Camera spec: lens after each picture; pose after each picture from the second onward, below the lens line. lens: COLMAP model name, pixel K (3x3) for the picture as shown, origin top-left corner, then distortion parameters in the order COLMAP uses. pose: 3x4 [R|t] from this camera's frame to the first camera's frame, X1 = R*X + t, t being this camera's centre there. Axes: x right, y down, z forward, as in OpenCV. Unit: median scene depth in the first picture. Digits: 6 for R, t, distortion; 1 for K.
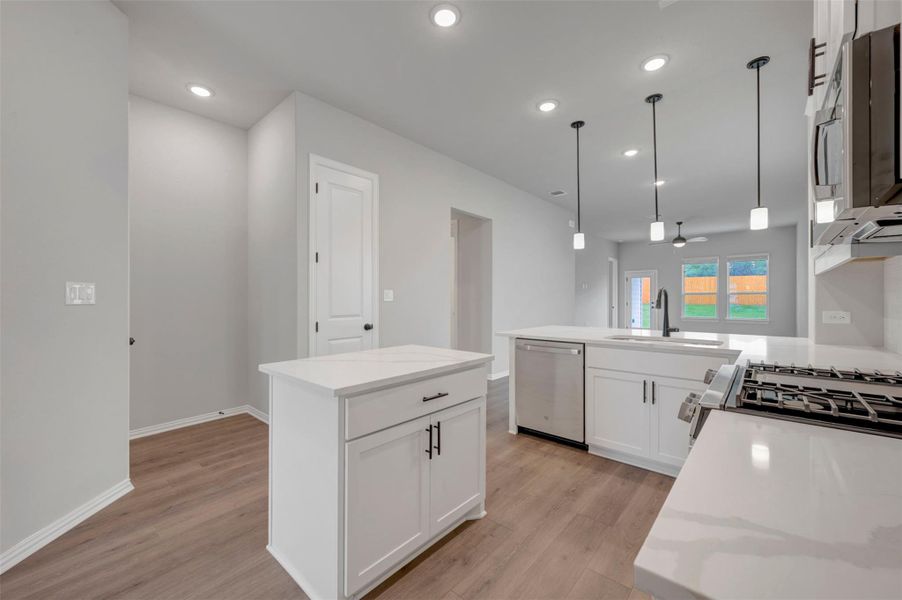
lens RADIAL K [[358.7, 0, 452.6], [0, 358.7, 298.9], [0, 0, 1]] dist [0.001006, -0.000188]
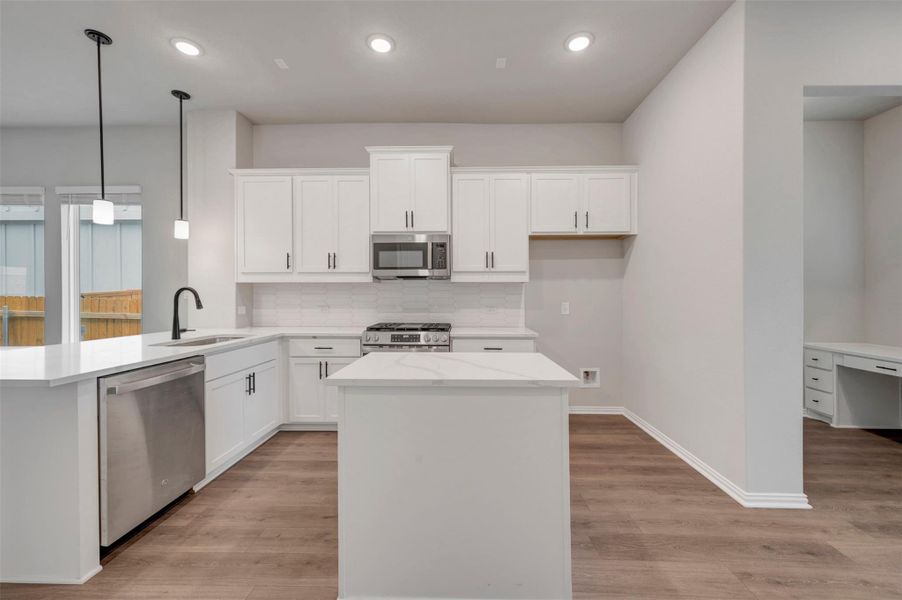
lens RADIAL K [[358.7, 0, 452.6], [0, 358.7, 298.9], [0, 0, 1]] dist [0.001006, -0.000188]
pose [[-0.639915, 0.000132, 0.768445, -0.177008], [0.004115, 0.999986, 0.003255, 0.000148], [-0.768434, 0.005246, -0.639907, 0.316215]]
